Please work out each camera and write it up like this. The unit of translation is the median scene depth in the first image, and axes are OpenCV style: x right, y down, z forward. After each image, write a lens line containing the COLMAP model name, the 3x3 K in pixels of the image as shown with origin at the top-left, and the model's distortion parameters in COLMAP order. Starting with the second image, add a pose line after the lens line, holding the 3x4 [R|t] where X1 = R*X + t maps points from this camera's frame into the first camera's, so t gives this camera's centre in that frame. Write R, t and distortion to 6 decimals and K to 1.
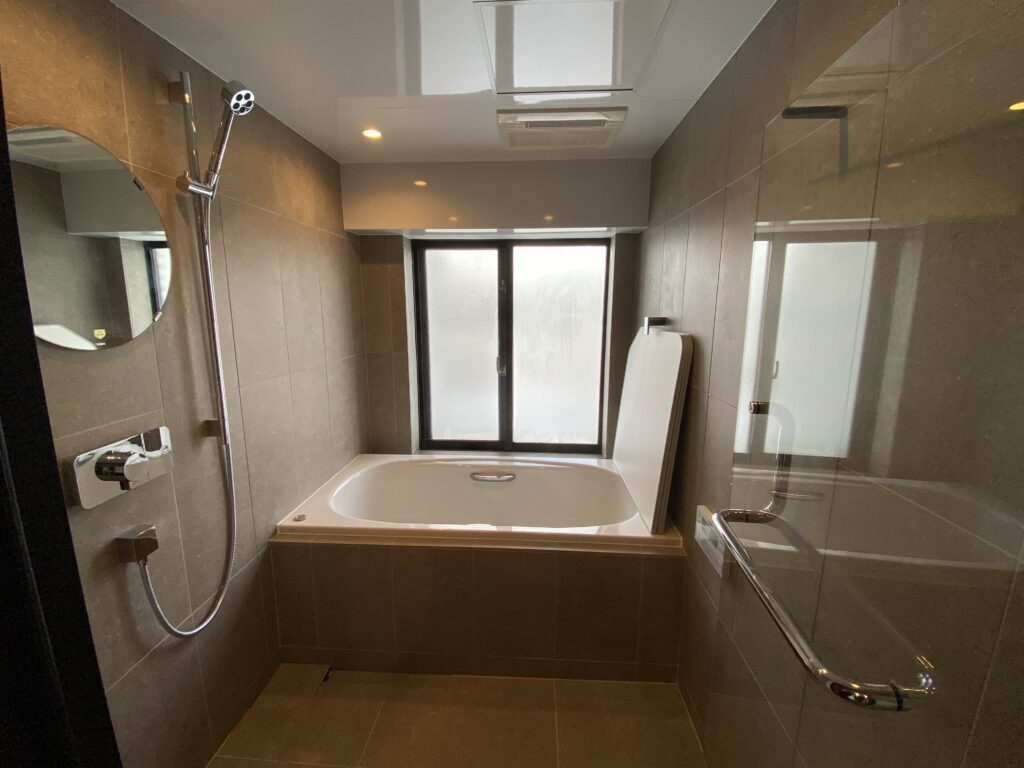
lens RADIAL K [[437.4, 0, 508.4], [0, 437.4, 386.3], [0, 0, 1]] dist [0.052155, -0.042478]
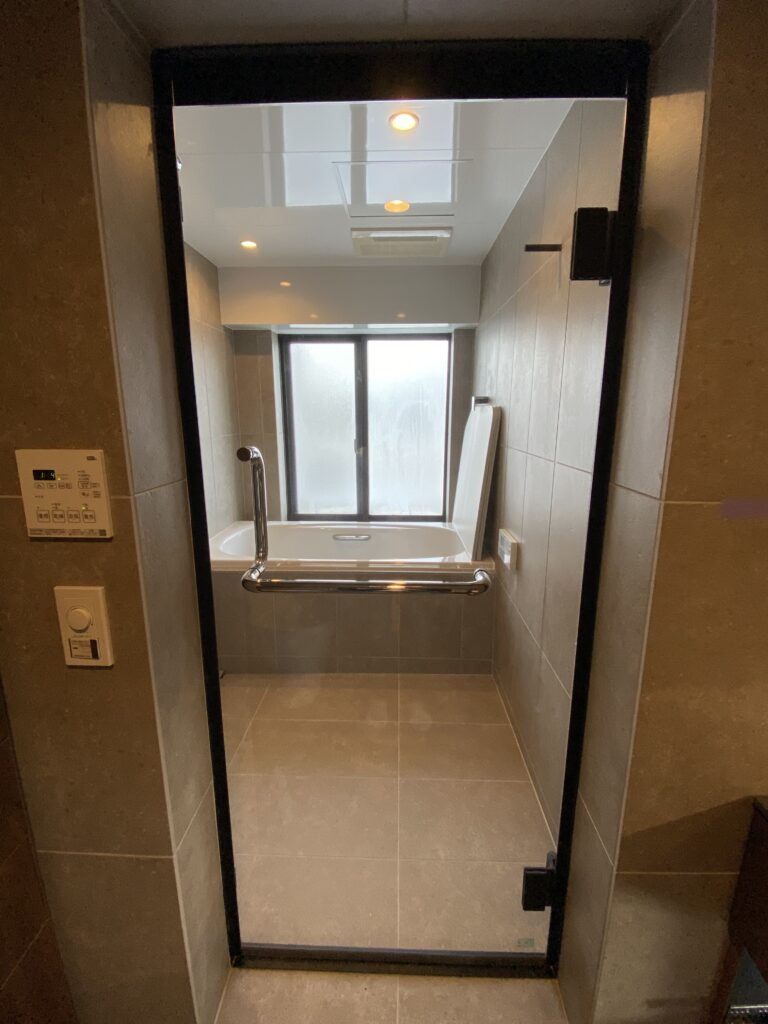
lens RADIAL K [[471.1, 0, 384.0], [0, 471.1, 512.0], [0, 0, 1]] dist [0.047793, 0.000003]
pose [[0.999591, -0.008797, 0.027202, 0.017074], [0.007971, 0.999509, 0.030317, 0.097189], [-0.027455, -0.030088, 0.999170, -0.262855]]
